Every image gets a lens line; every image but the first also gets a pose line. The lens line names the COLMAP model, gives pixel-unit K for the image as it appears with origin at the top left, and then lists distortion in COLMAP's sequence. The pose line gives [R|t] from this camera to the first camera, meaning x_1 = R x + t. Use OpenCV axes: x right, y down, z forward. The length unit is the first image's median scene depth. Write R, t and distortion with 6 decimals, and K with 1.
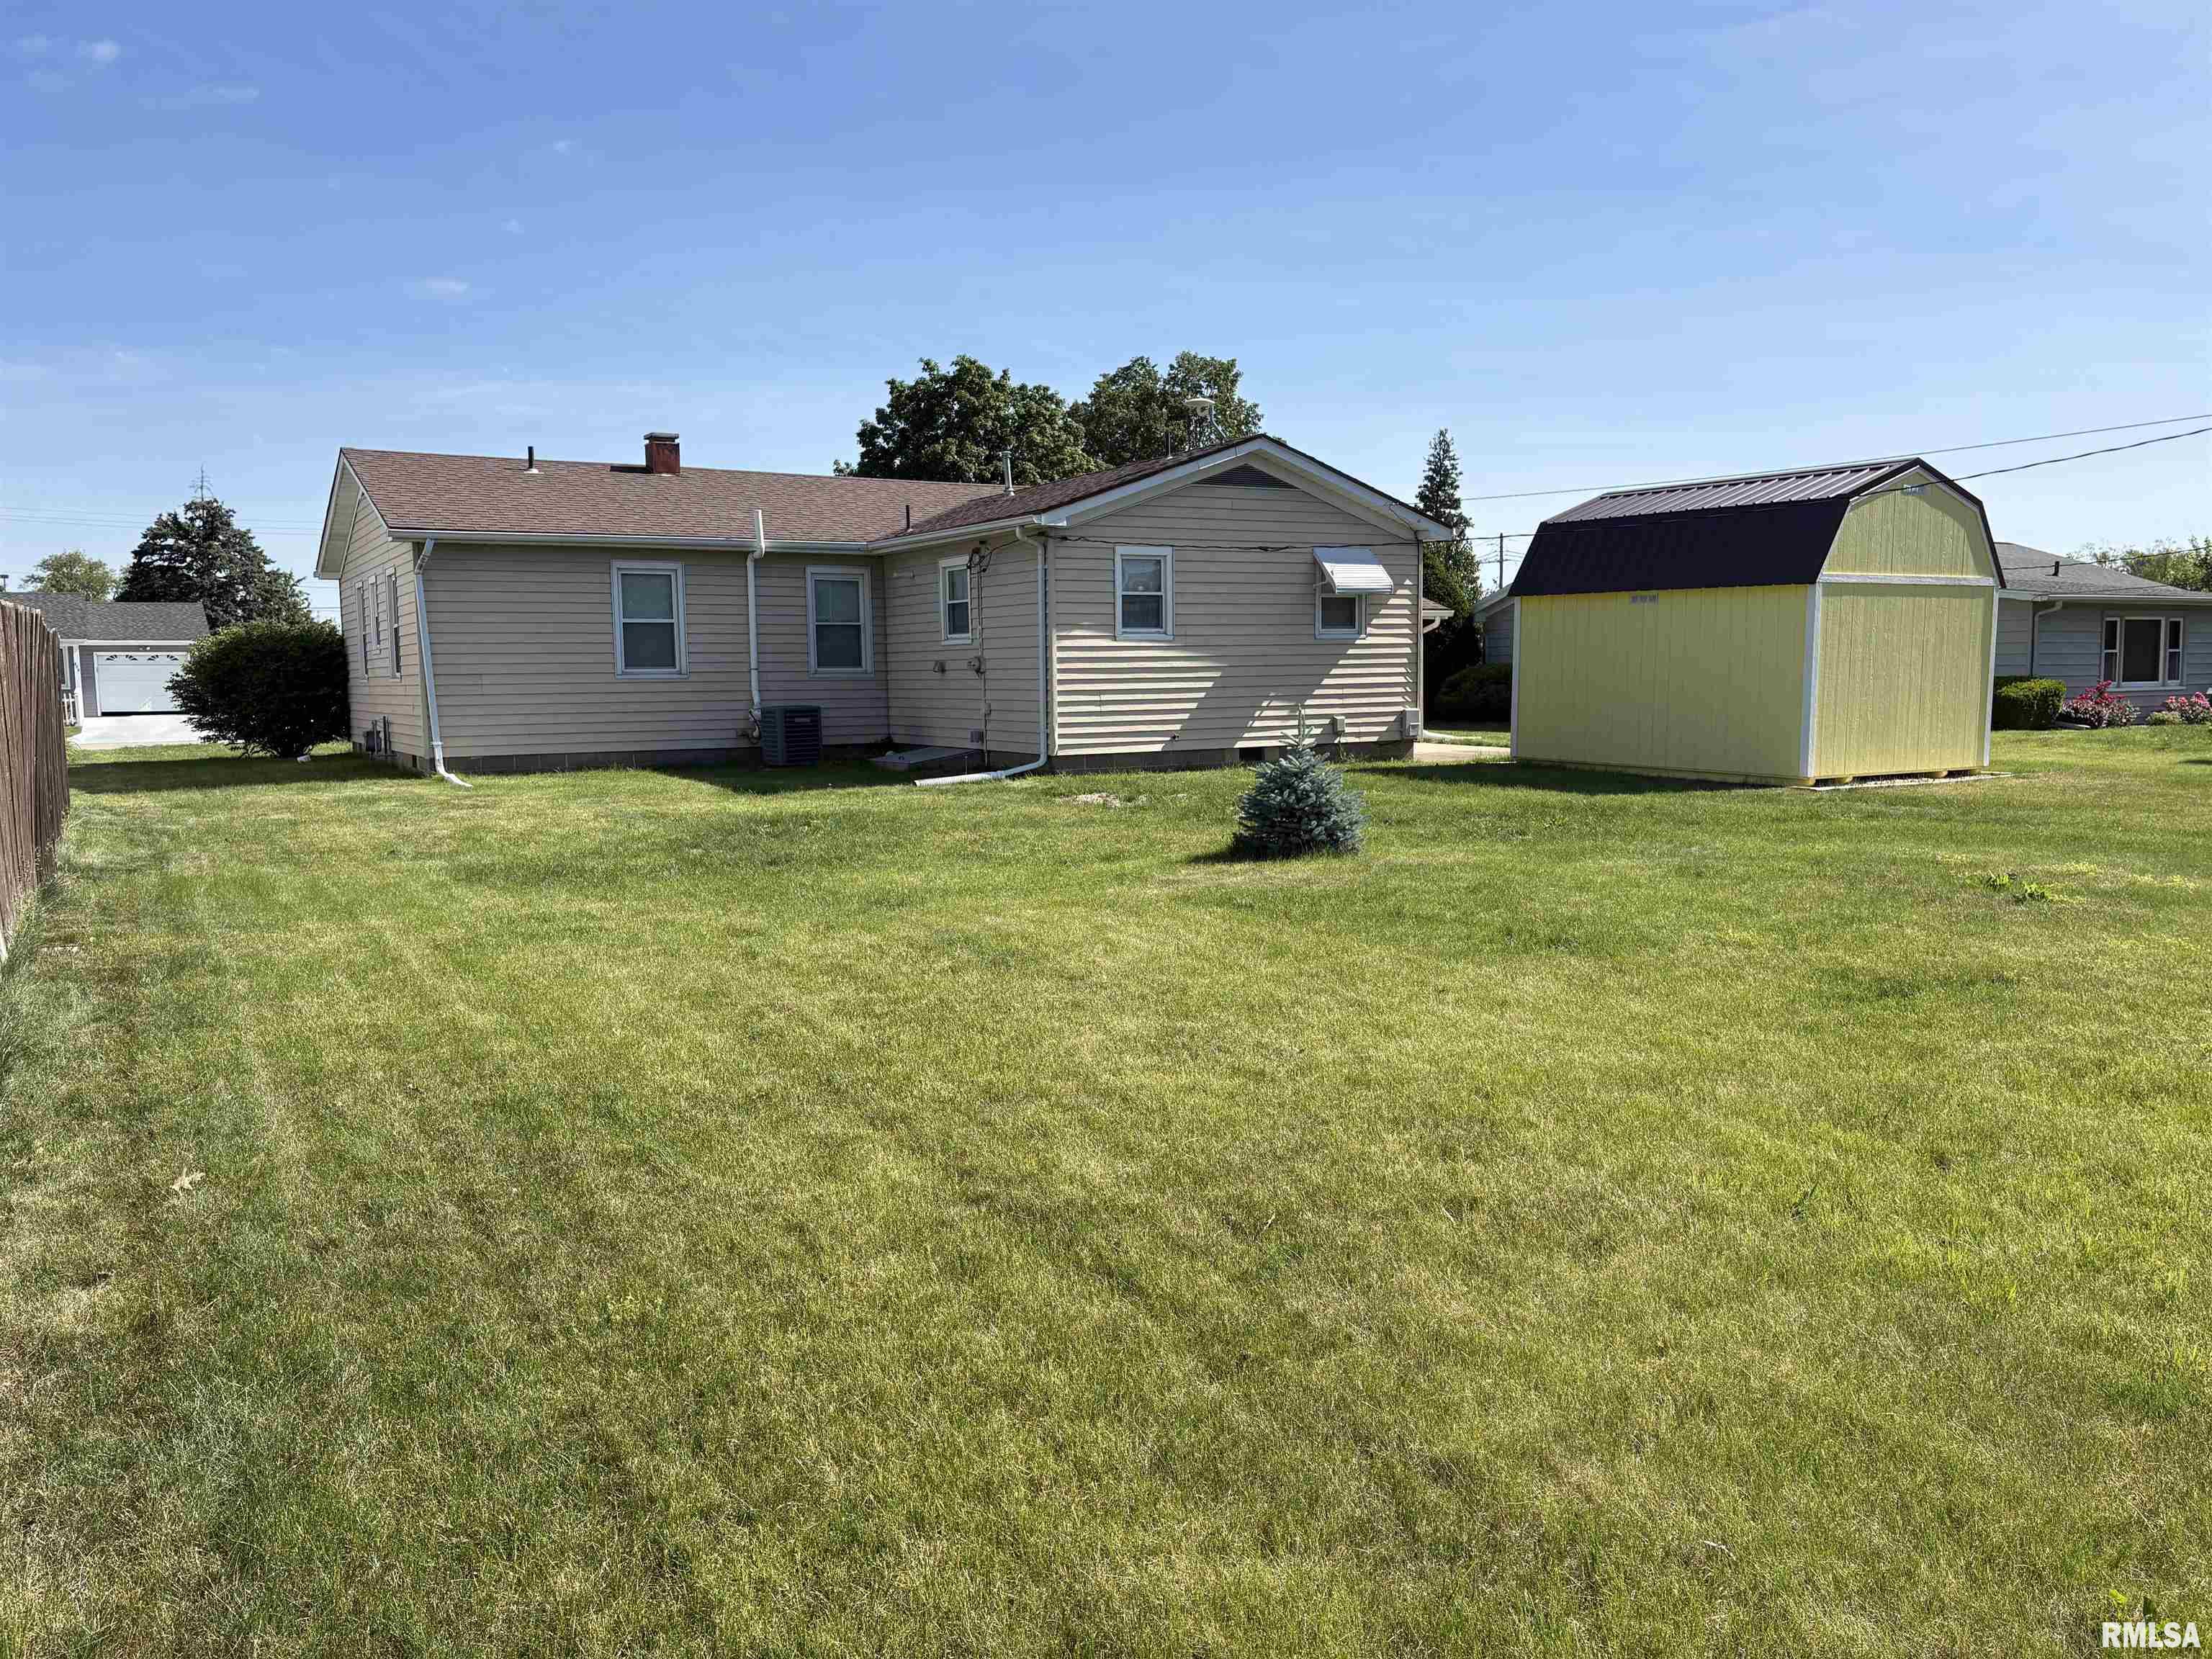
lens RADIAL K [[1659.2, 0, 1107.1], [0, 1659.2, 840.8], [0, 0, 1]] dist [0.103204, -0.103407]
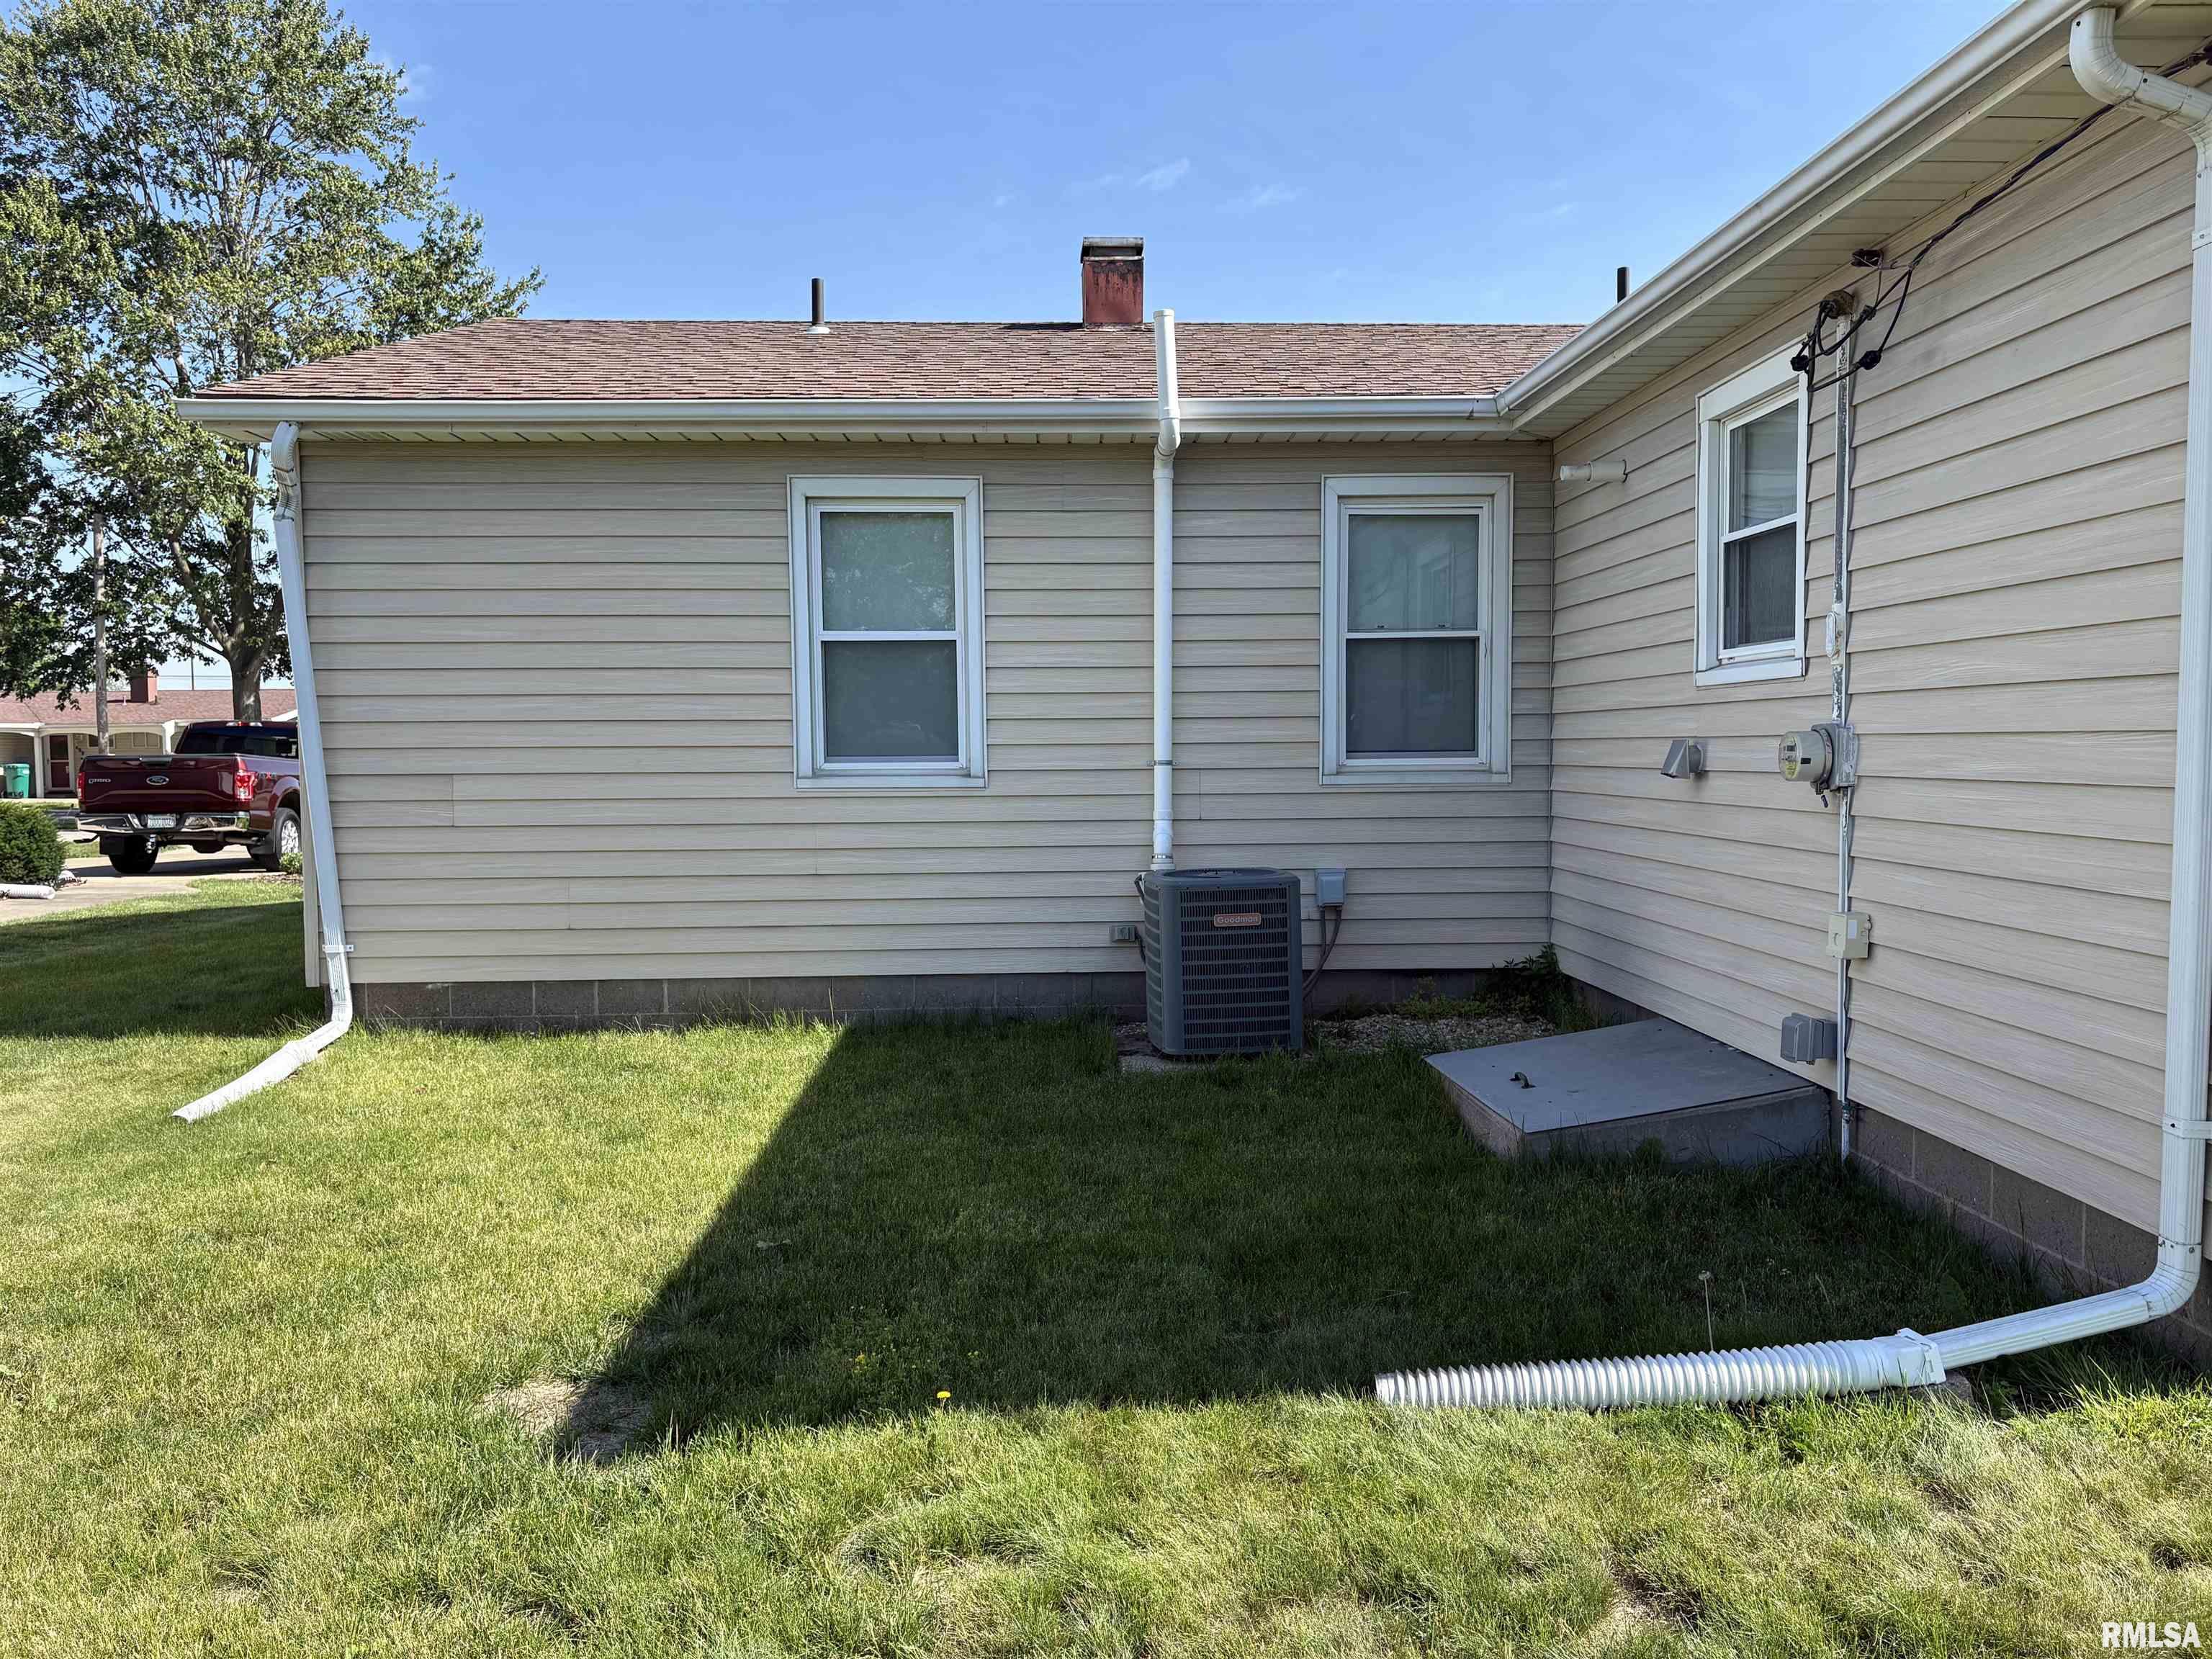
lens RADIAL K [[1659.2, 0, 1107.1], [0, 1659.2, 840.8], [0, 0, 1]] dist [0.103204, -0.103407]
pose [[0.876240, 0.032672, -0.480767, -0.048381], [-0.051443, 0.998340, -0.025914, -0.078935], [0.479122, 0.047440, 0.876466, 0.705434]]
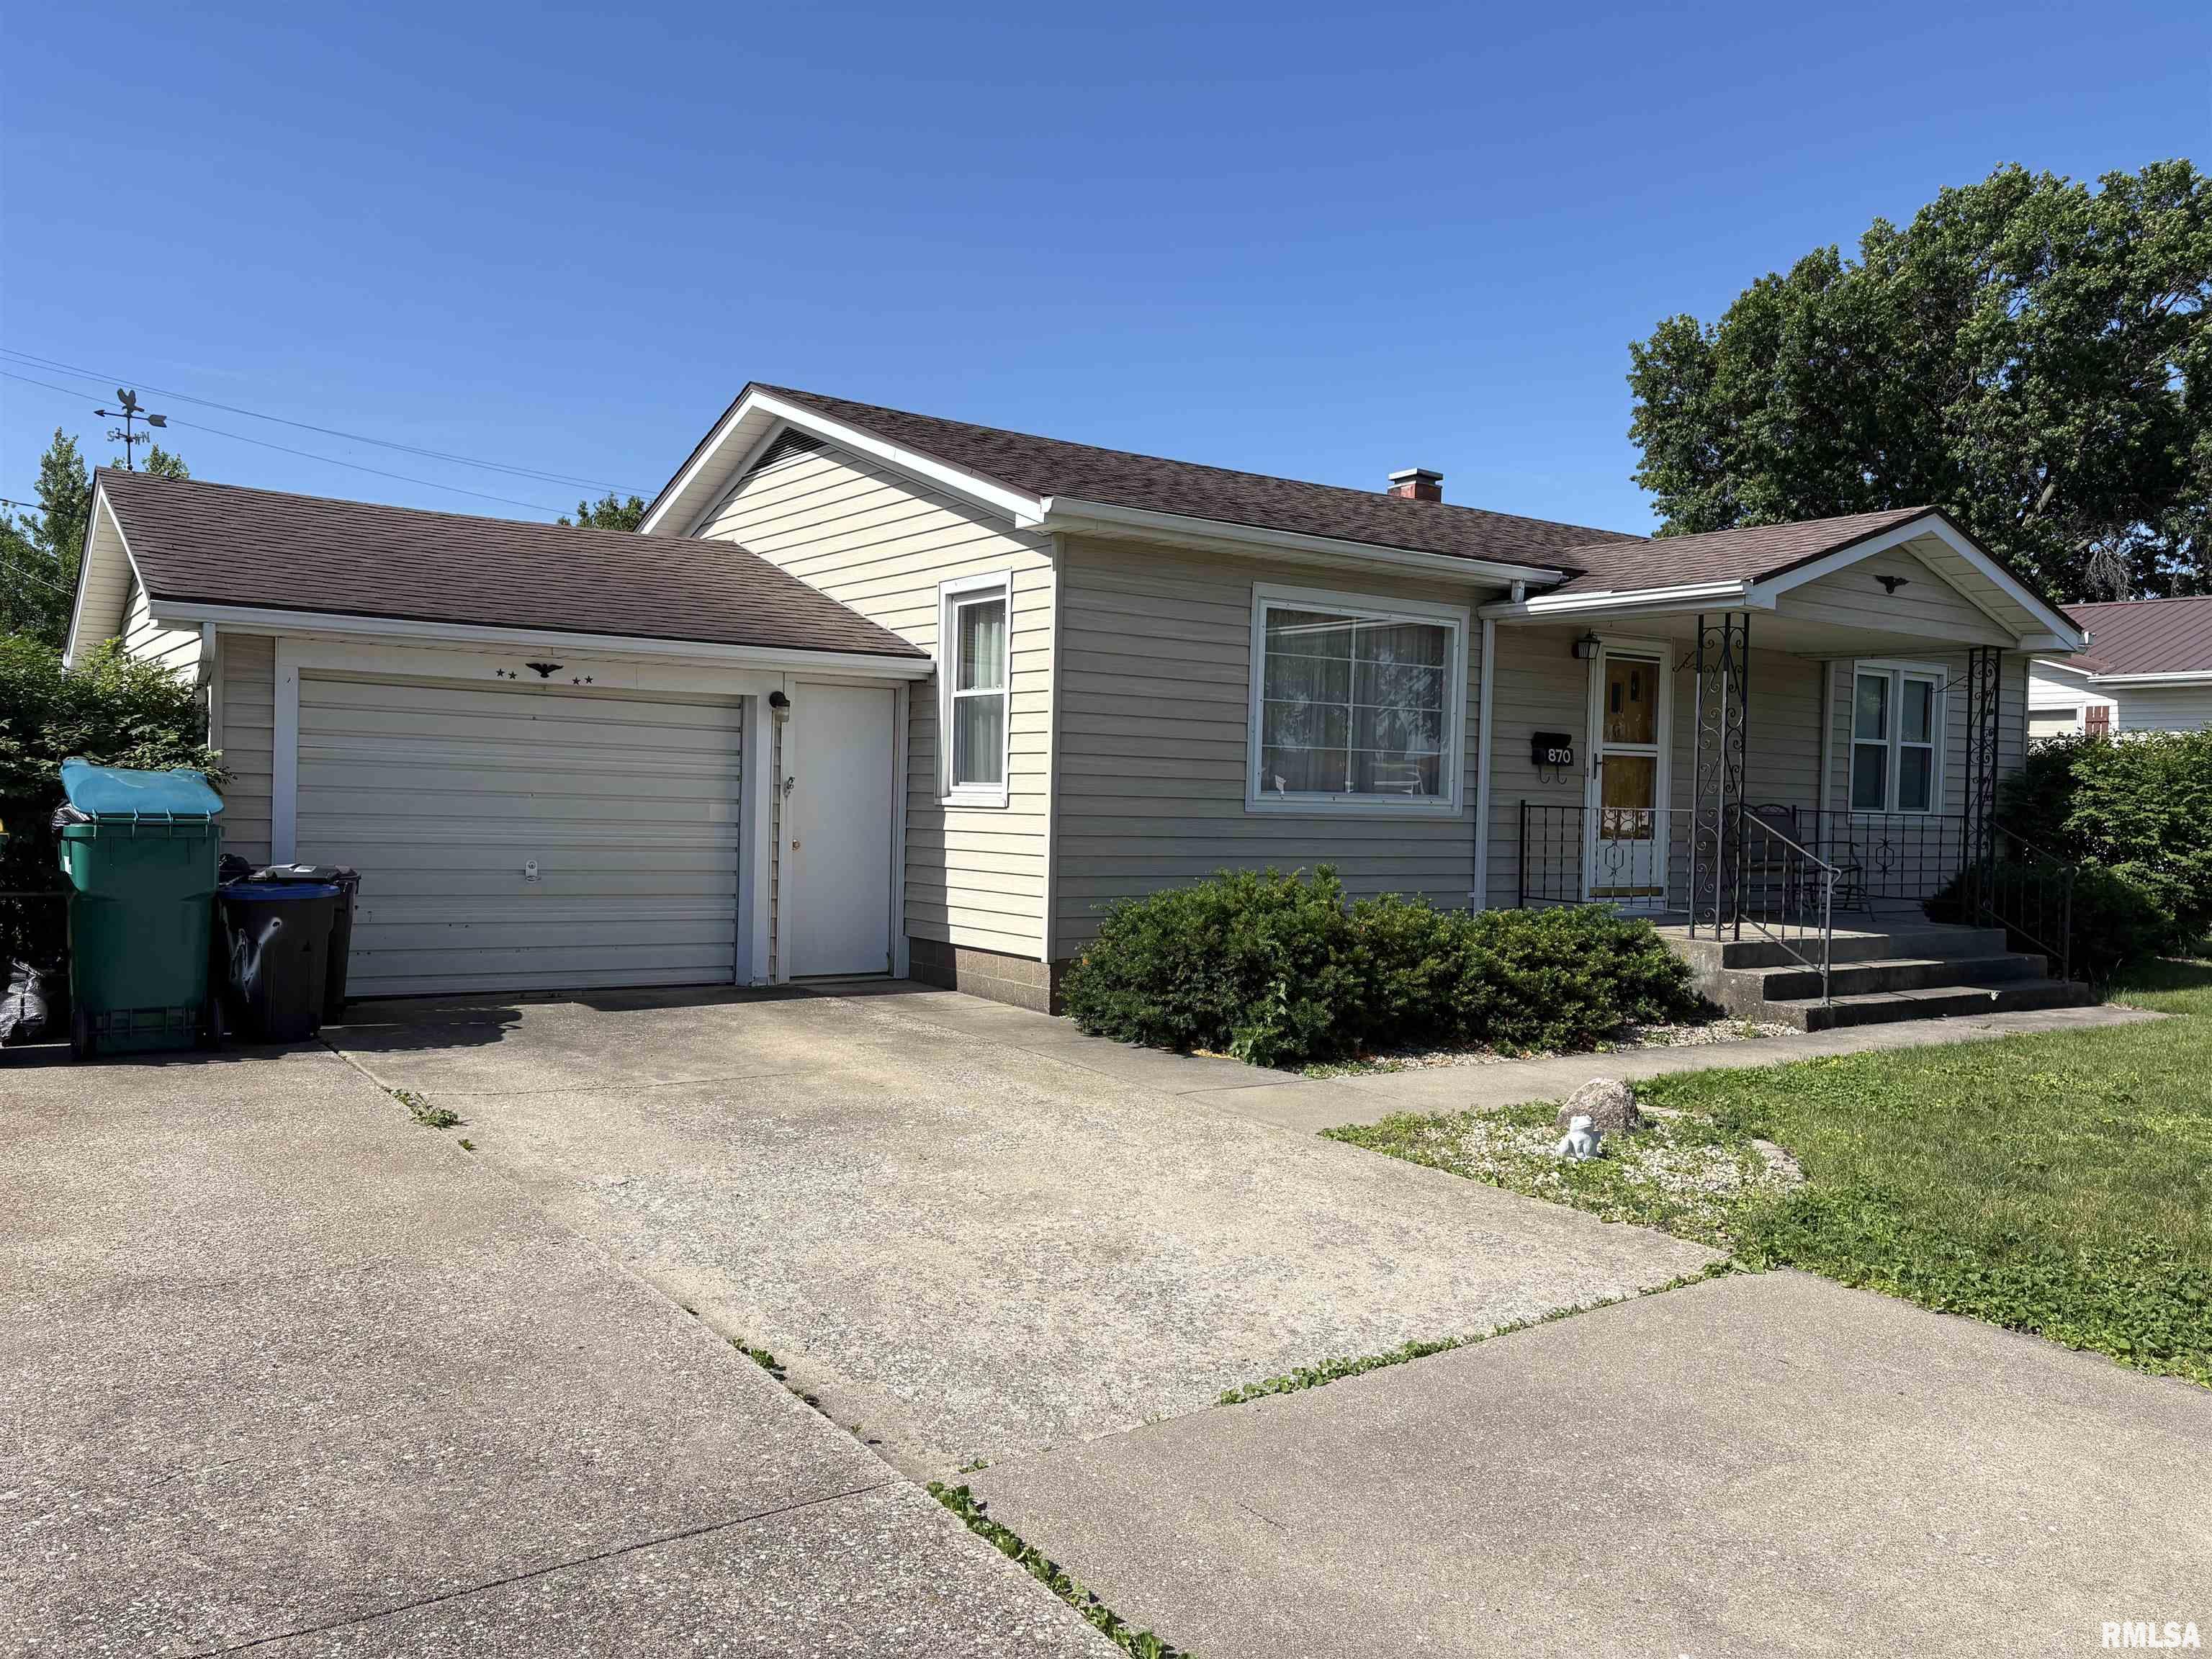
lens RADIAL K [[1690.9, 0, 1106.0], [0, 1690.9, 829.5], [0, 0, 1]] dist [0.052849, -0.107623]
pose [[0.997377, 0.037909, 0.061653, -0.670706], [-0.032622, 0.995879, -0.084619, -0.022690], [-0.064607, 0.082386, 0.994504, 0.304177]]
